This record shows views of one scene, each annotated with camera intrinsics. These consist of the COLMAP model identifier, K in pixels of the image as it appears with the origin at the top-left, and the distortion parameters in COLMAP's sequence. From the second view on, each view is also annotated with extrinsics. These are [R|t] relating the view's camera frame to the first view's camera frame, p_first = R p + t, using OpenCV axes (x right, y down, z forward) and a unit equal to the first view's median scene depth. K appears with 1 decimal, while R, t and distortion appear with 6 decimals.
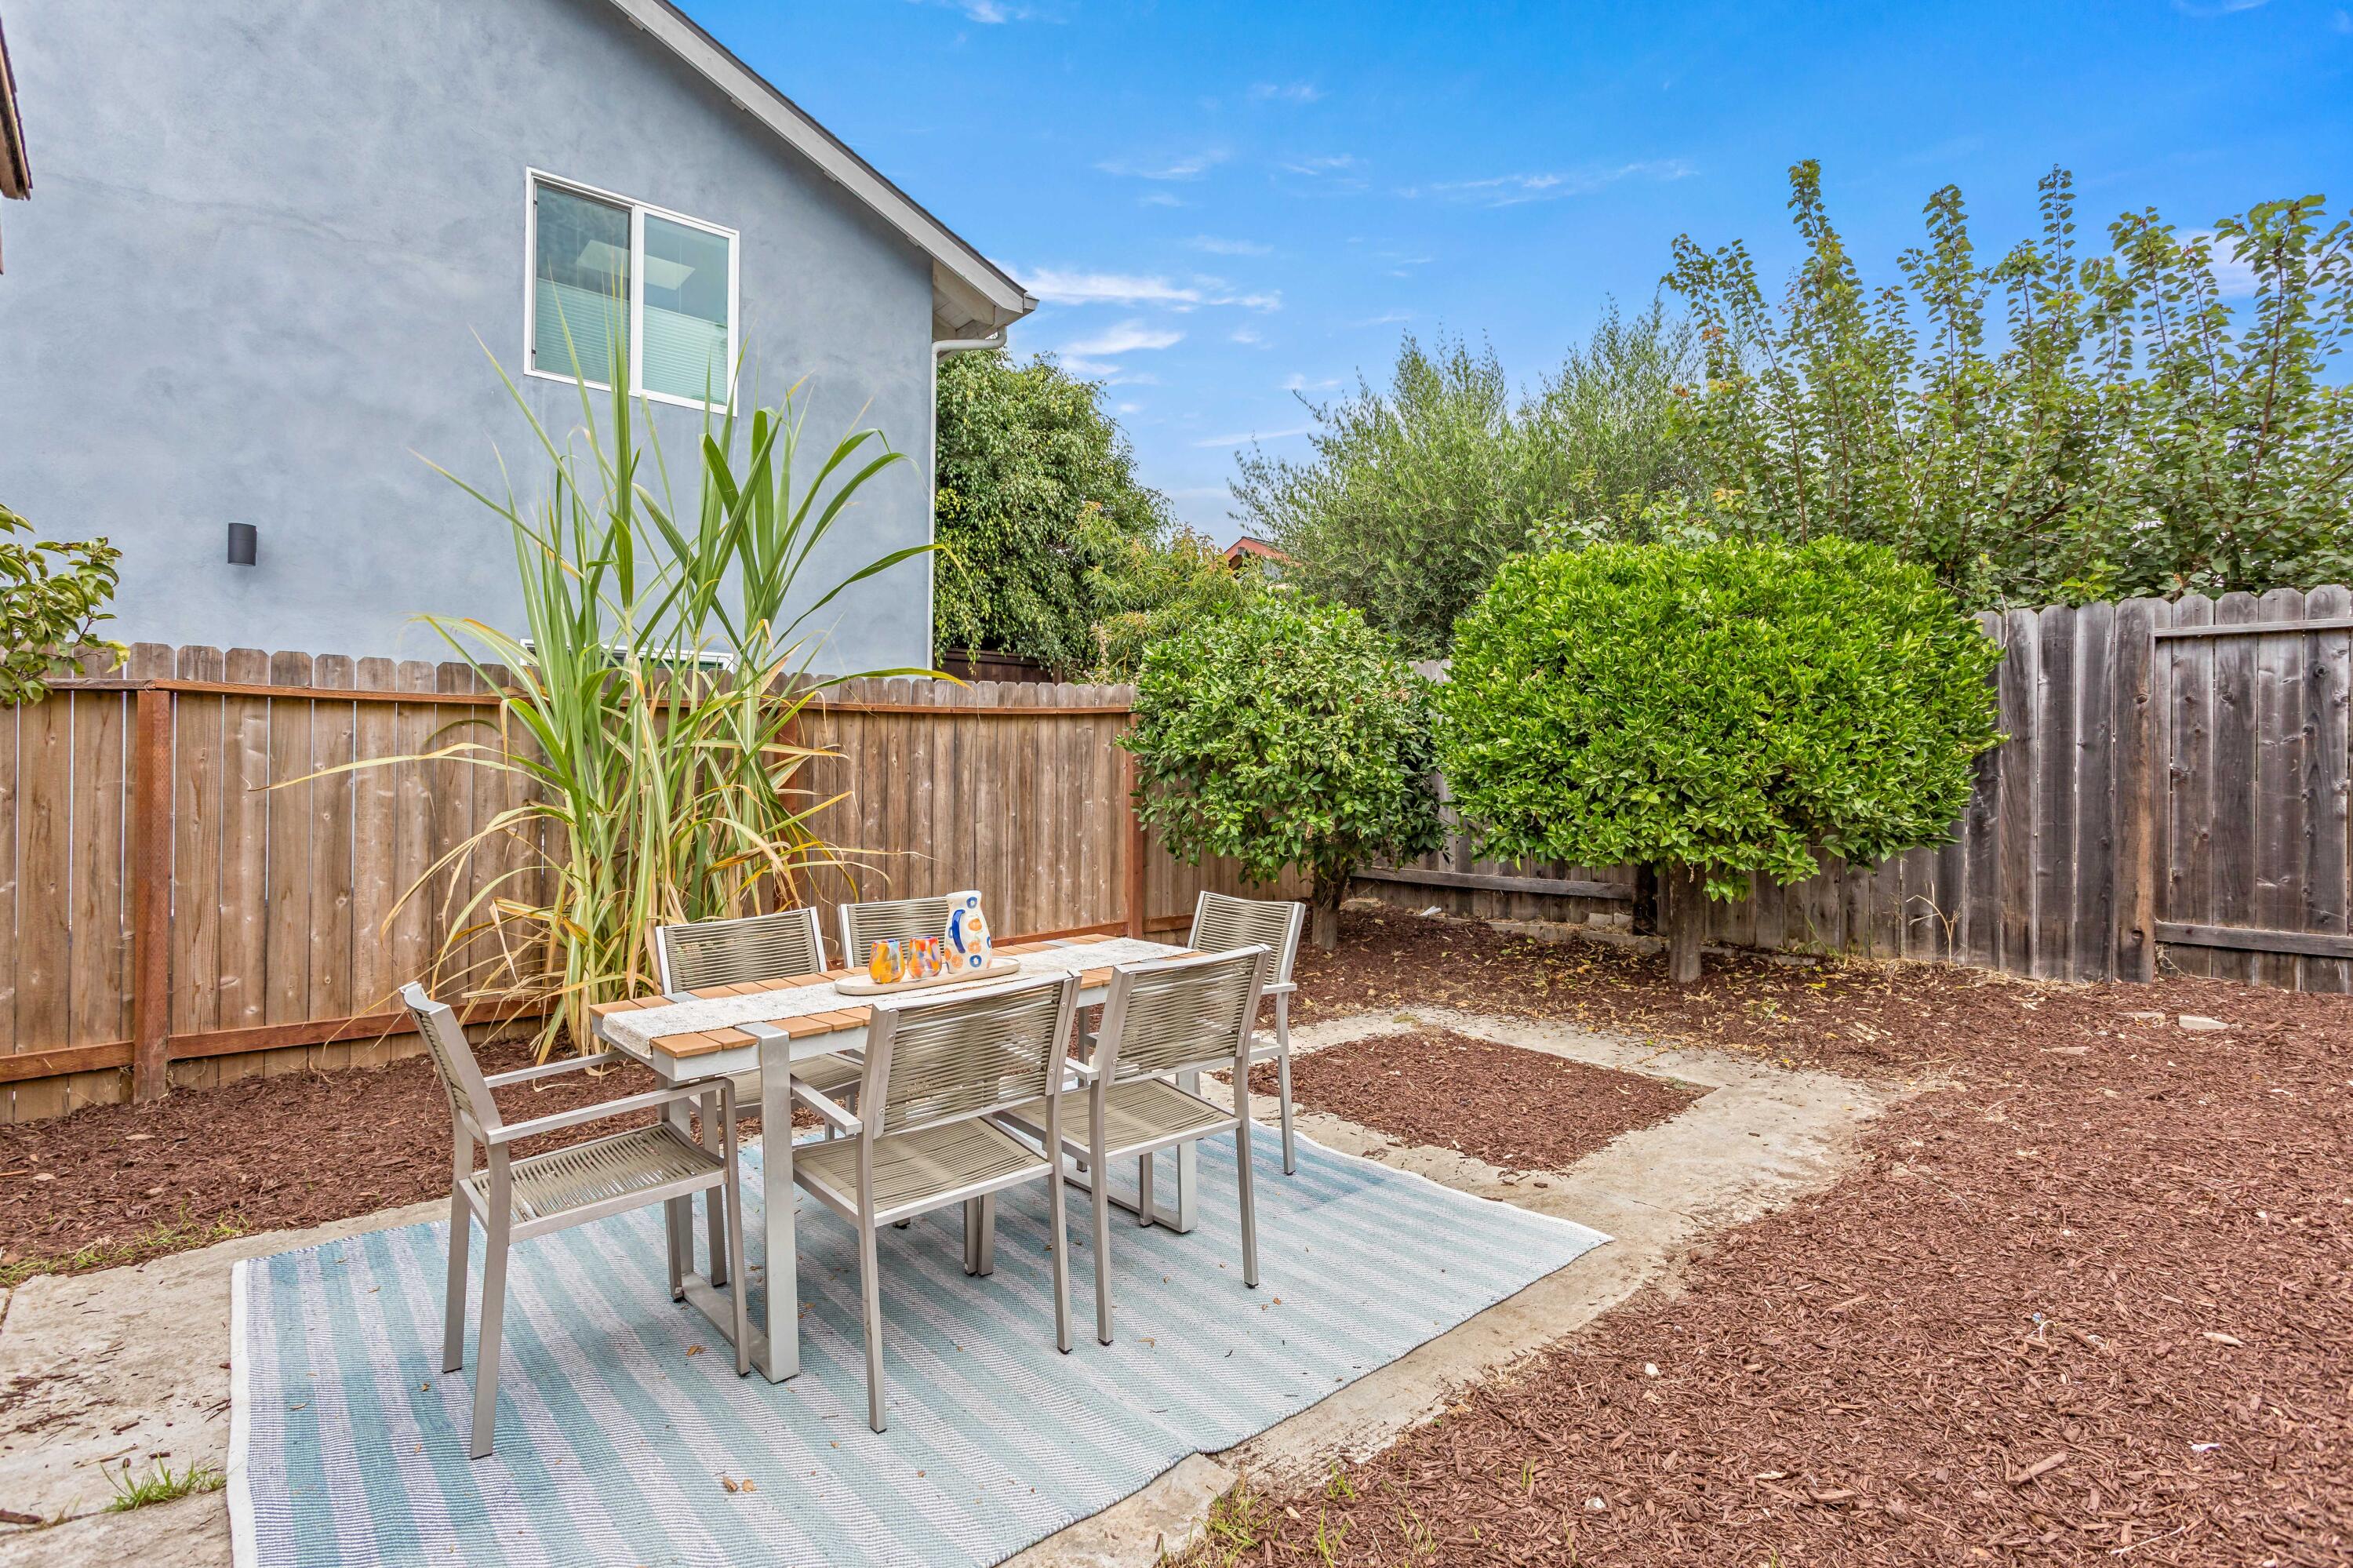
lens RADIAL K [[1137.1, 0, 1183.6], [0, 1137.1, 779.3], [0, 0, 1]] dist [0.000825, 0.001550]
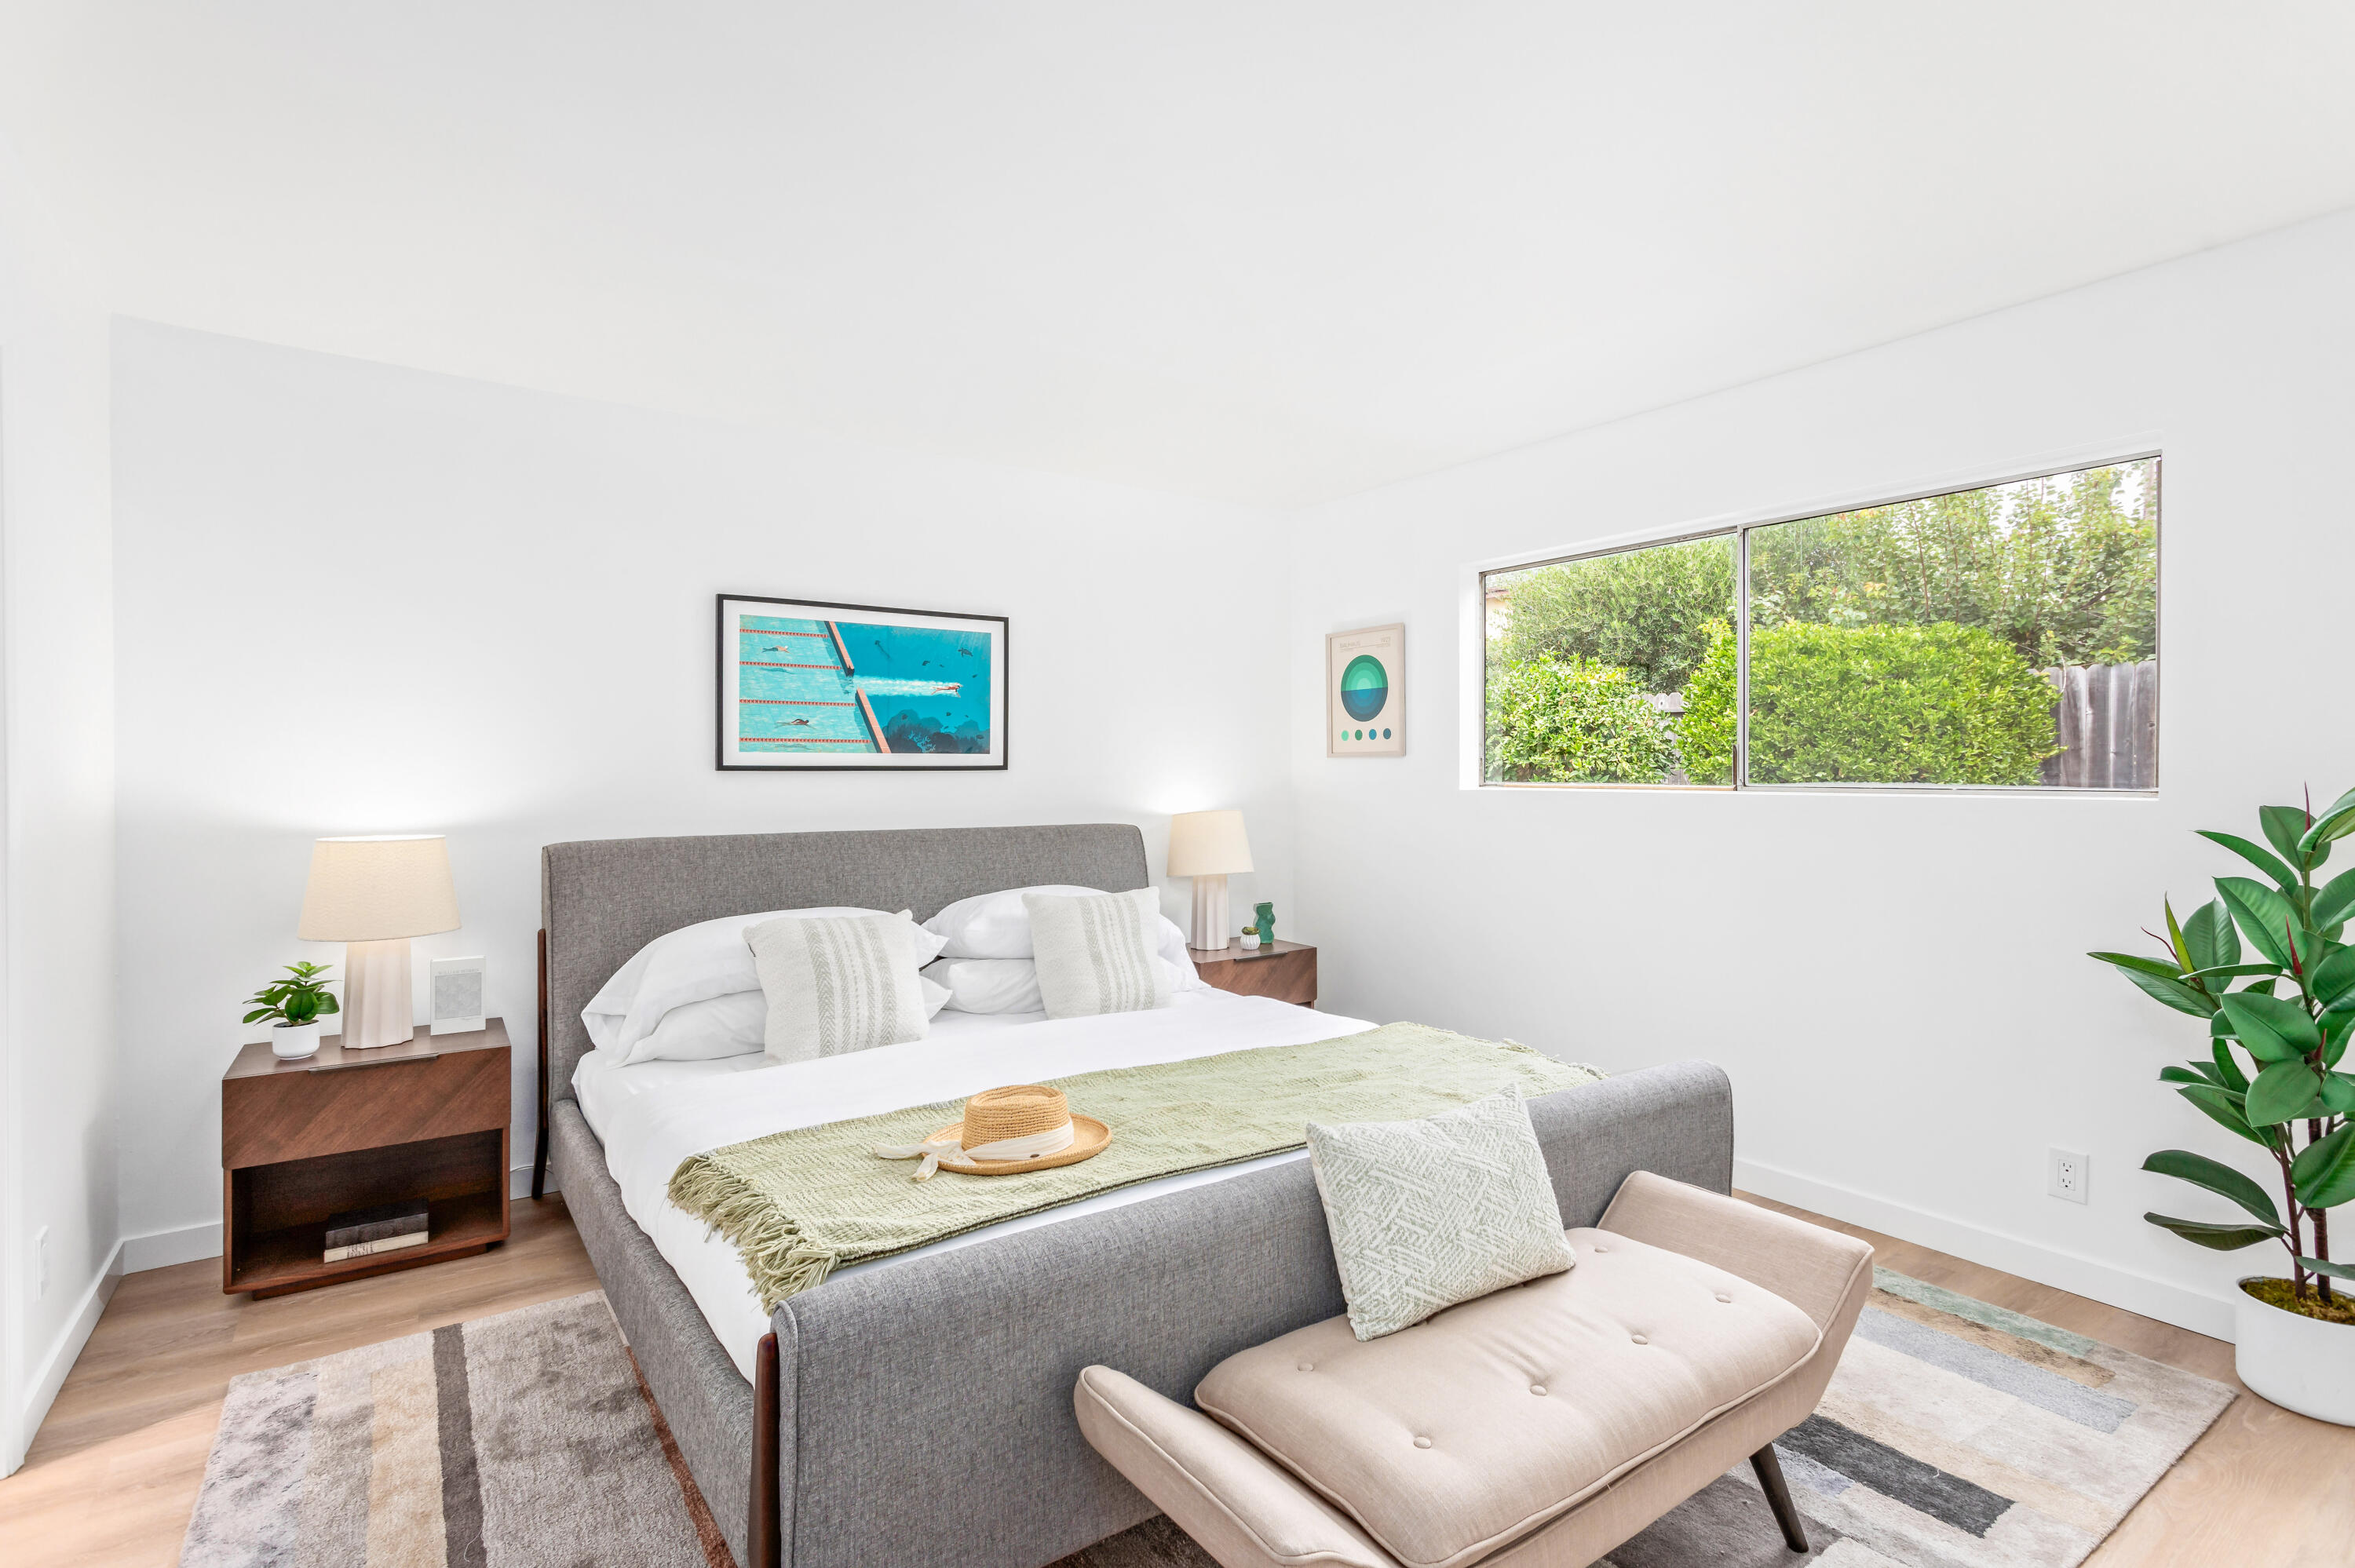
lens RADIAL K [[1137.9, 0, 1169.5], [0, 1137.9, 786.2], [0, 0, 1]] dist [0.000825, 0.001550]
pose [[0.996833, -0.010008, -0.078896, -0.399818], [0.010559, 0.999923, 0.006565, -0.007915], [0.078825, -0.007377, 0.996861, -0.688399]]
